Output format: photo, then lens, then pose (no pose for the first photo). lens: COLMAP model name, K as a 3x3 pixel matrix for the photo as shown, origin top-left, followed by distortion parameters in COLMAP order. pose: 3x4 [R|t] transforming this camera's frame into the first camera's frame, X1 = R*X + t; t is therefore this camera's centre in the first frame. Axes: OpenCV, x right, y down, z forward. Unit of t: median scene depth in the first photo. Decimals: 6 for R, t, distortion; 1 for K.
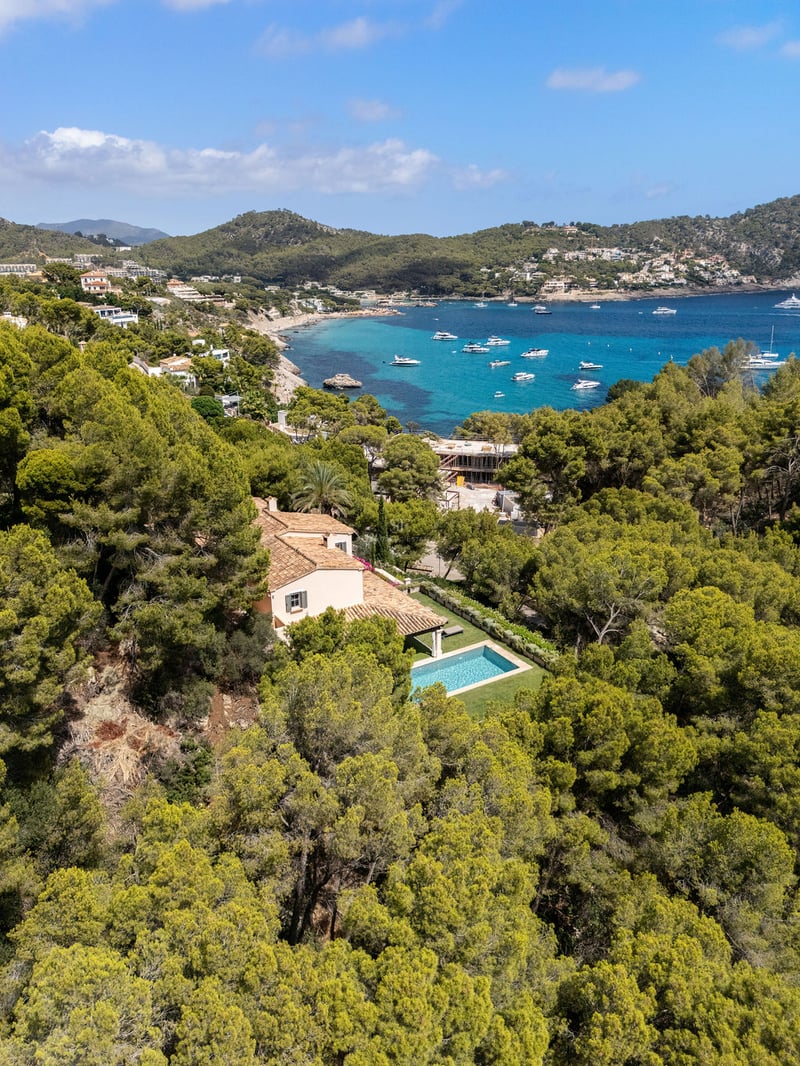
lens RADIAL K [[771.2, 0, 400.0], [0, 771.2, 533.0], [0, 0, 1]] dist [0.005446, -0.001039]
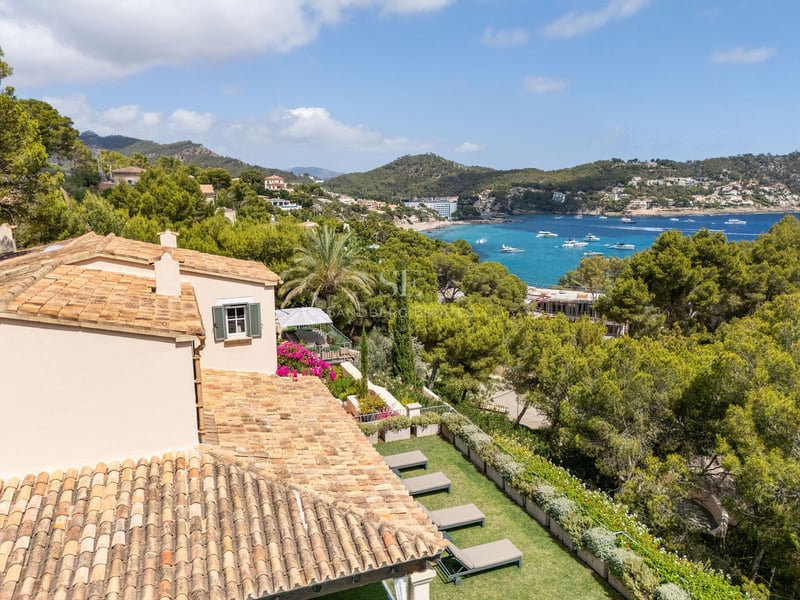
lens RADIAL K [[578.7, 0, 400.0], [0, 578.7, 300.0], [0, 0, 1]] dist [0.005446, -0.001039]
pose [[0.981178, 0.038813, -0.189167, 0.012084], [-0.068359, 0.985973, -0.152263, 0.009386], [0.180604, 0.162328, 0.970068, 0.119331]]
